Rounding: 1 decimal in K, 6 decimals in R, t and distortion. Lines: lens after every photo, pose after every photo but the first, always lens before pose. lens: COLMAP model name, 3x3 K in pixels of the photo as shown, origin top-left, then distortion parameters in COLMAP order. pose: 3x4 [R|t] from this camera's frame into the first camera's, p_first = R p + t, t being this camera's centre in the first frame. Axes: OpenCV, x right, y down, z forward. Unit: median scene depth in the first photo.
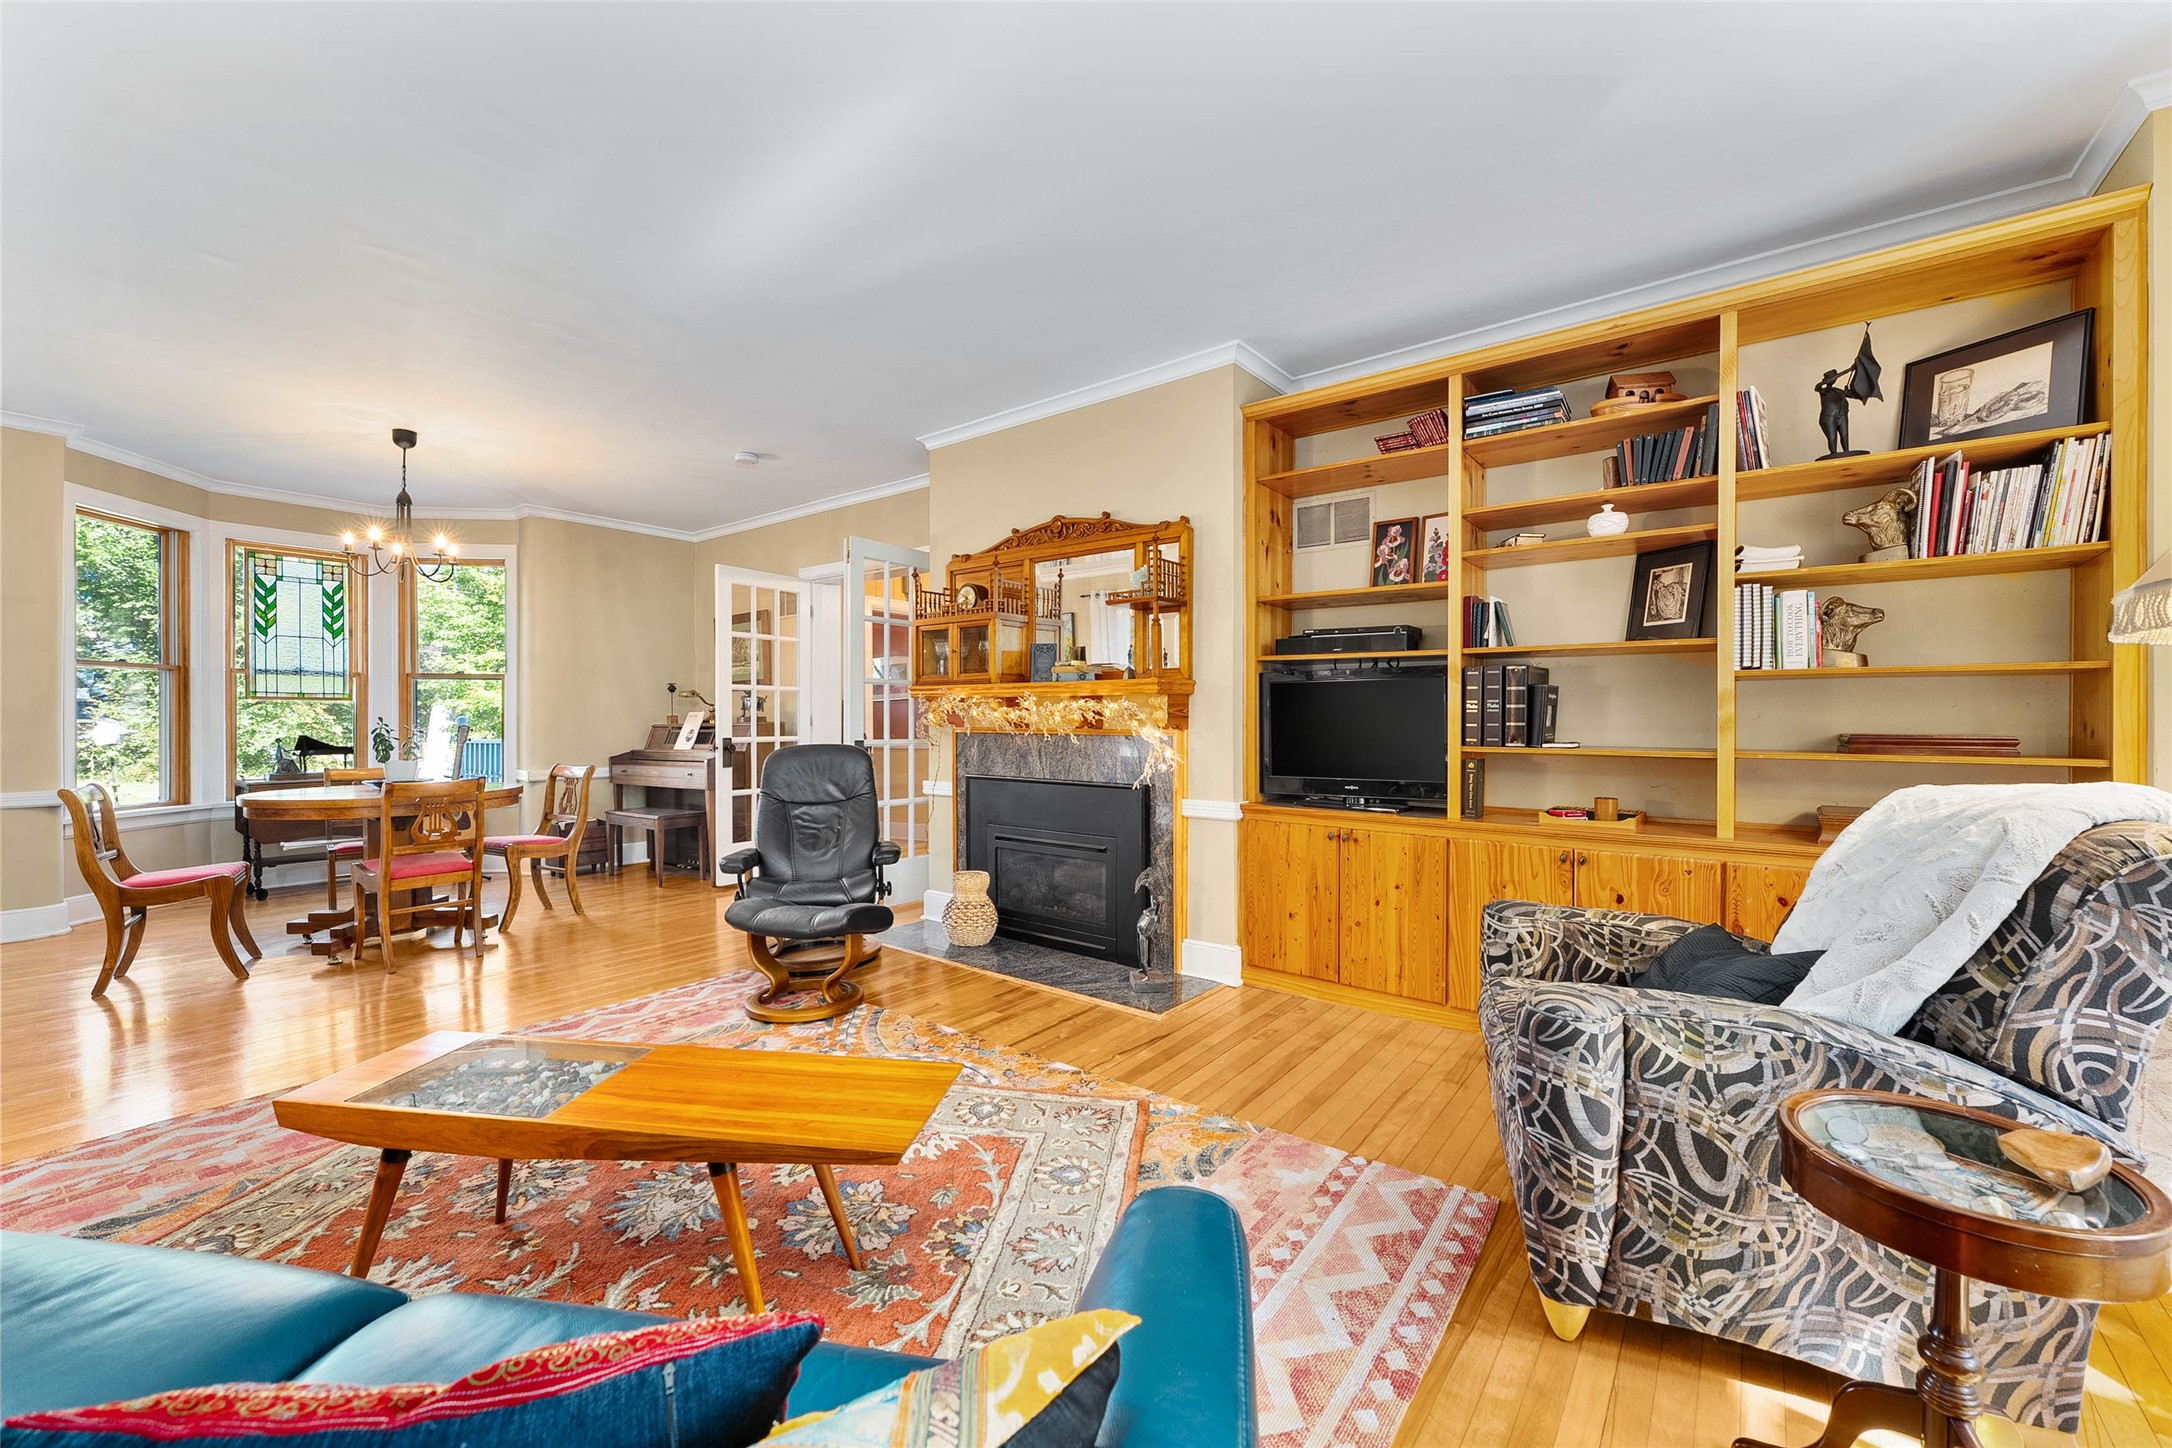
lens RADIAL K [[848.3, 0, 1069.9], [0, 848.3, 722.0], [0, 0, 1]] dist [0.001090, -0.000288]
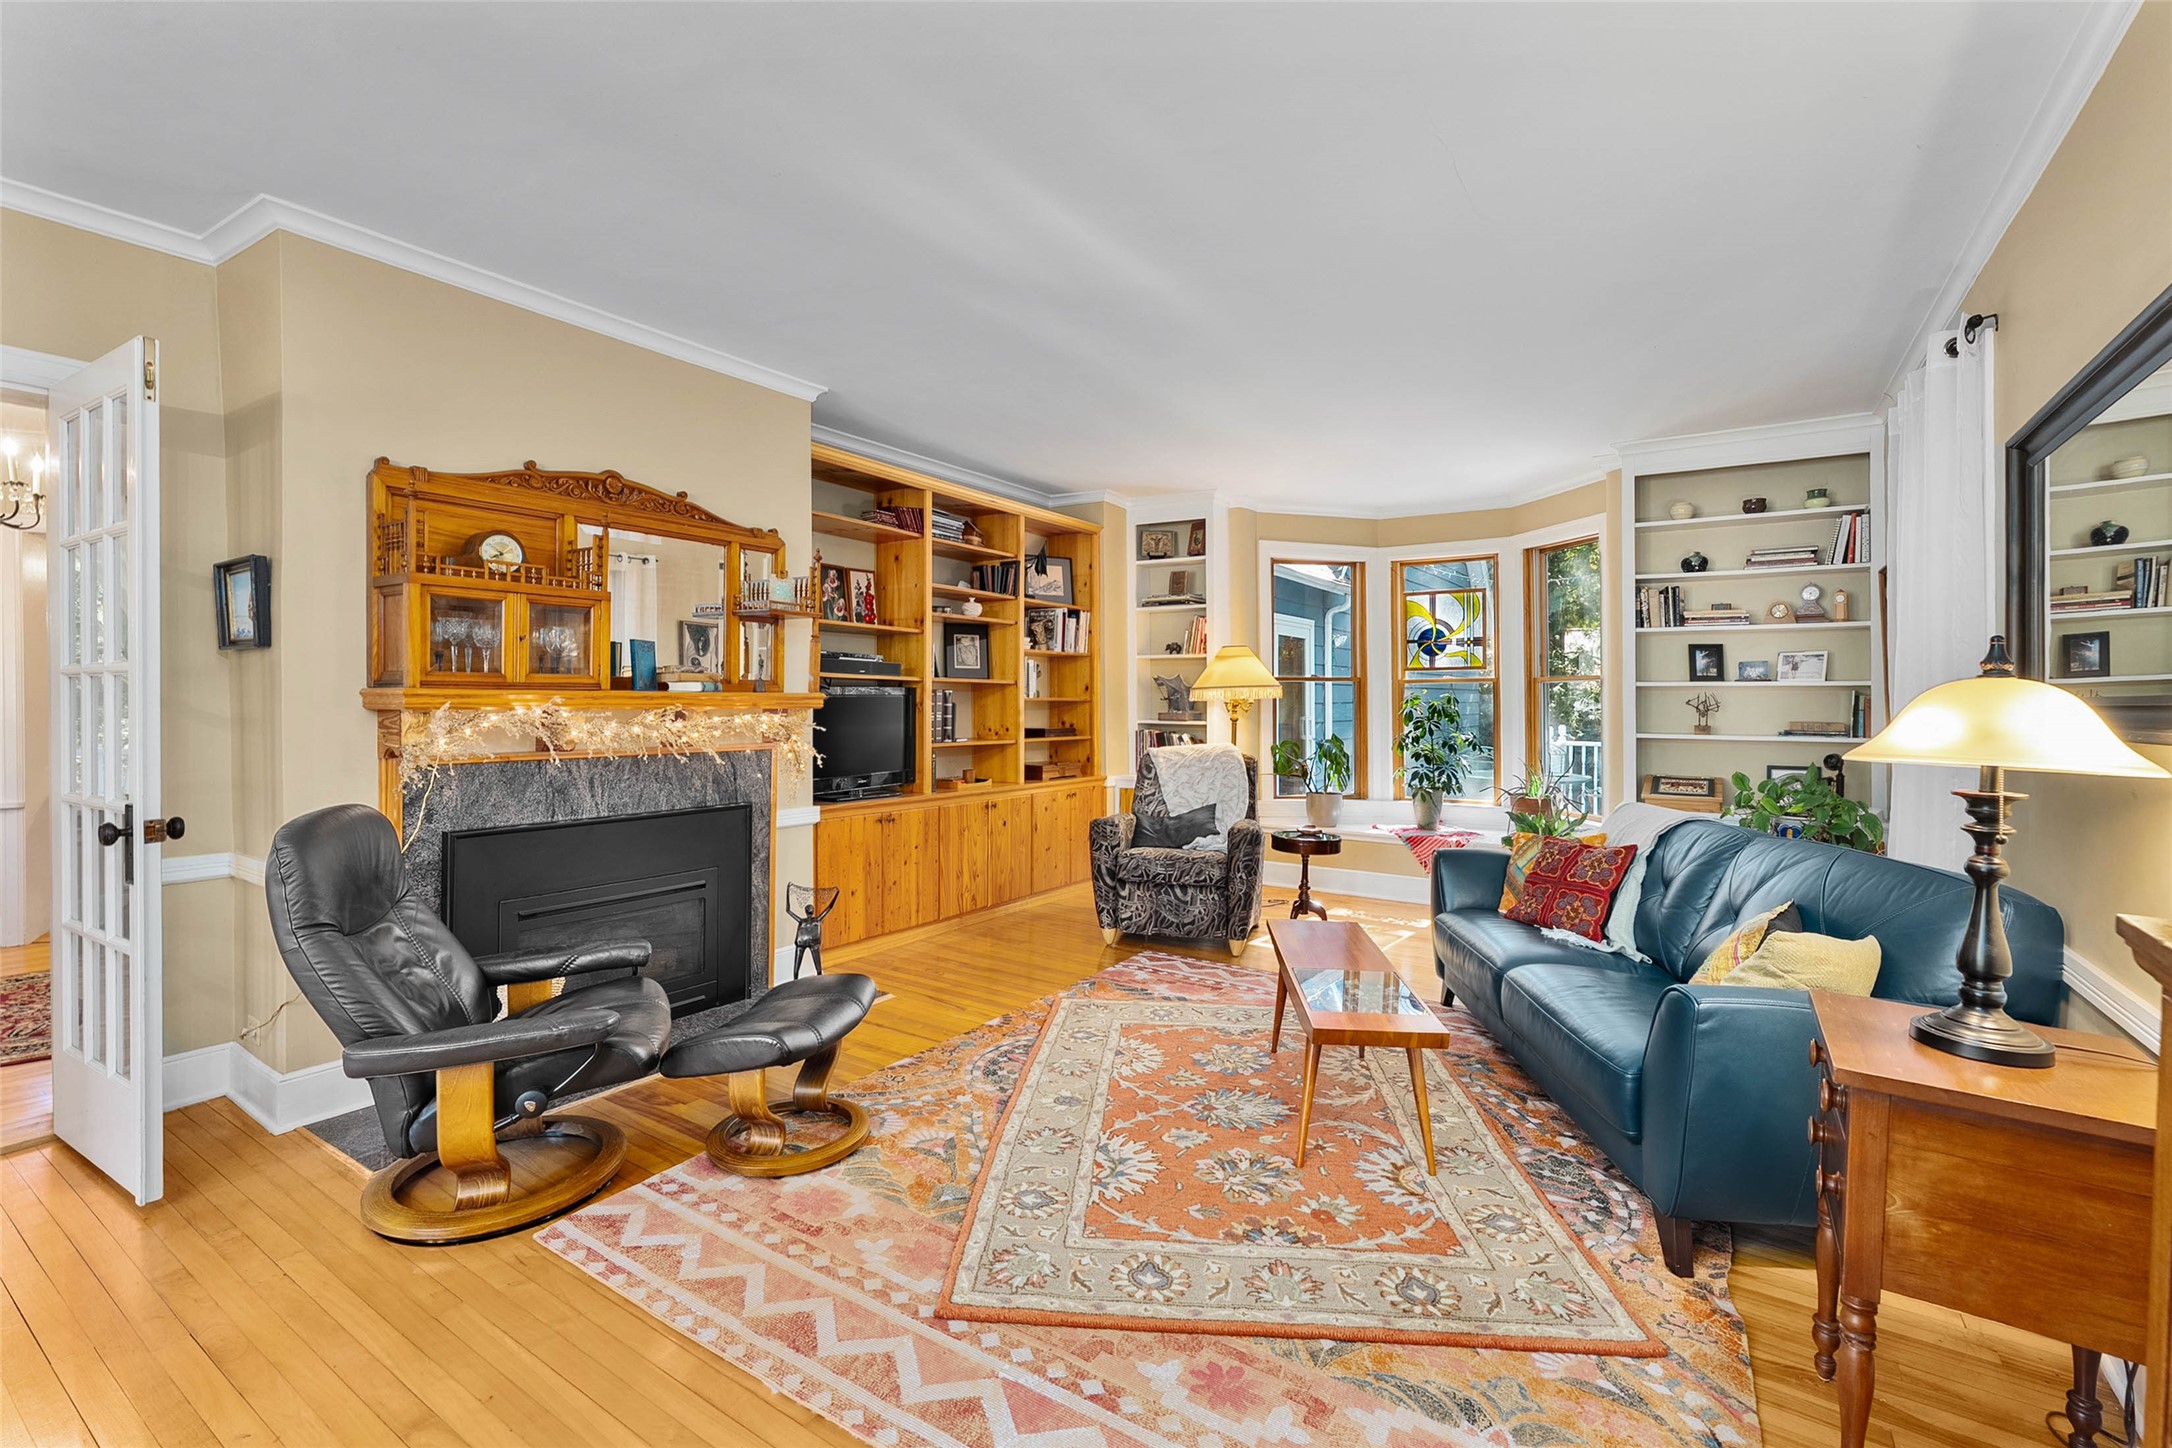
lens RADIAL K [[958.8, 0, 1097.1], [0, 958.8, 702.9], [0, 0, 1]] dist [-0.000541, -0.000010]
pose [[-0.083591, -0.006386, 0.996480, -1.091688], [-0.001456, 0.999979, 0.006286, -0.047913], [-0.996499, -0.000926, -0.083599, 0.759153]]
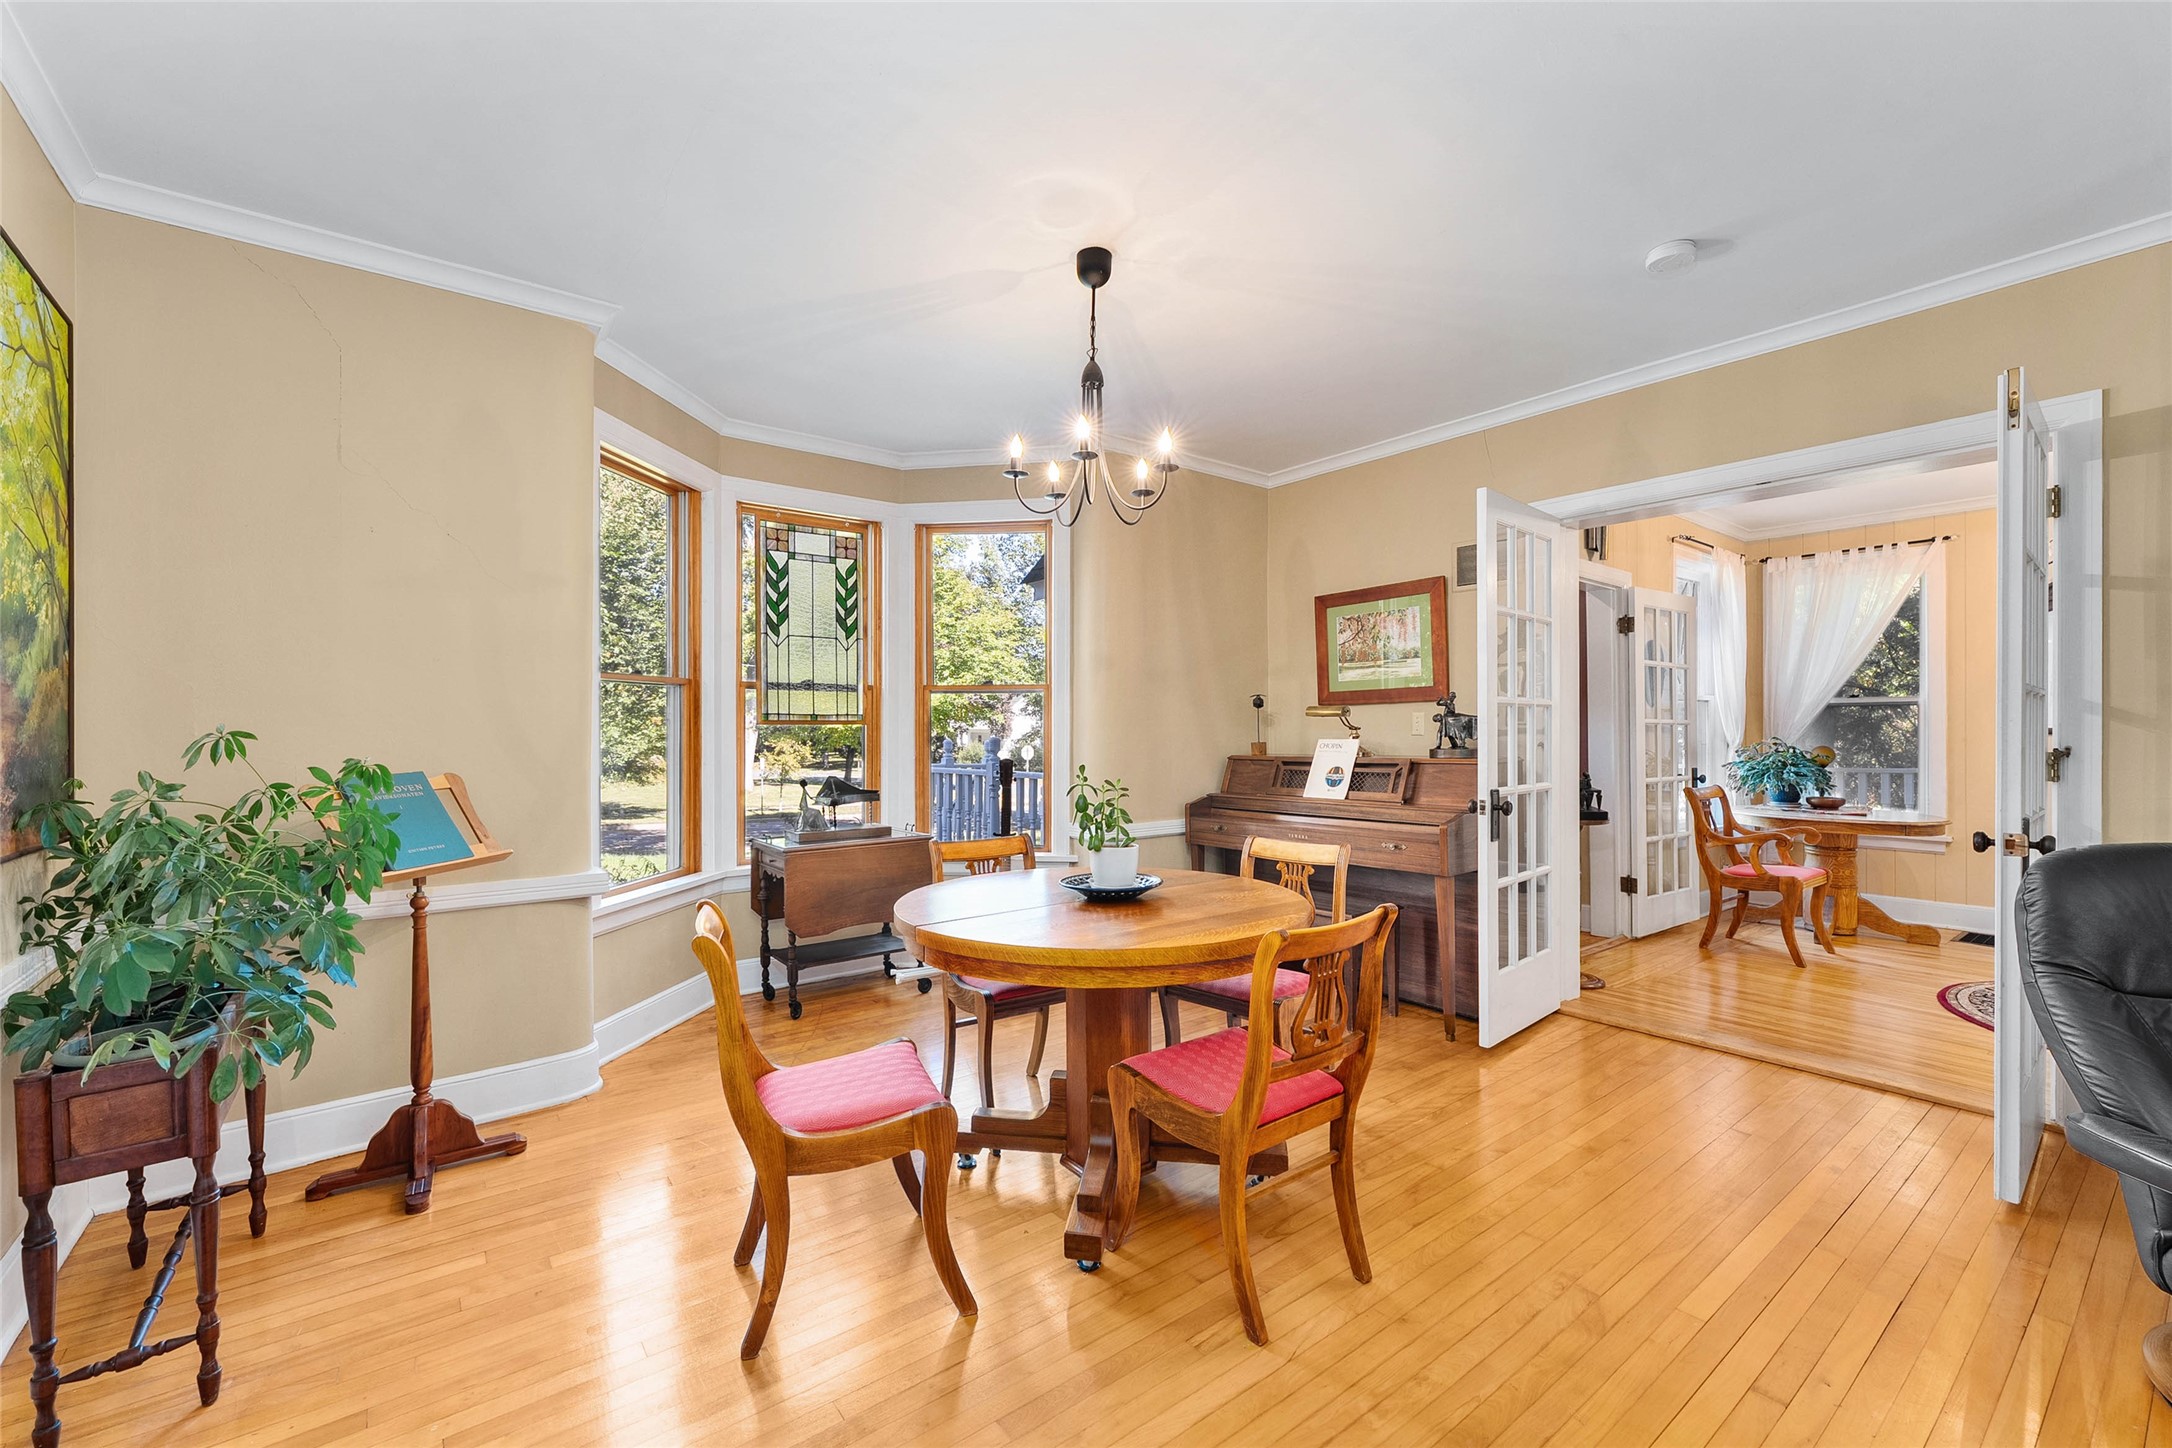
lens RADIAL K [[889.0, 0, 1092.6], [0, 889.0, 733.0], [0, 0, 1]] dist [-0.002981, -0.000261]
pose [[0.968965, -0.002271, -0.247188, -0.860149], [0.003145, 0.999990, 0.003139, -0.035864], [0.247179, -0.003819, 0.968962, 0.575245]]
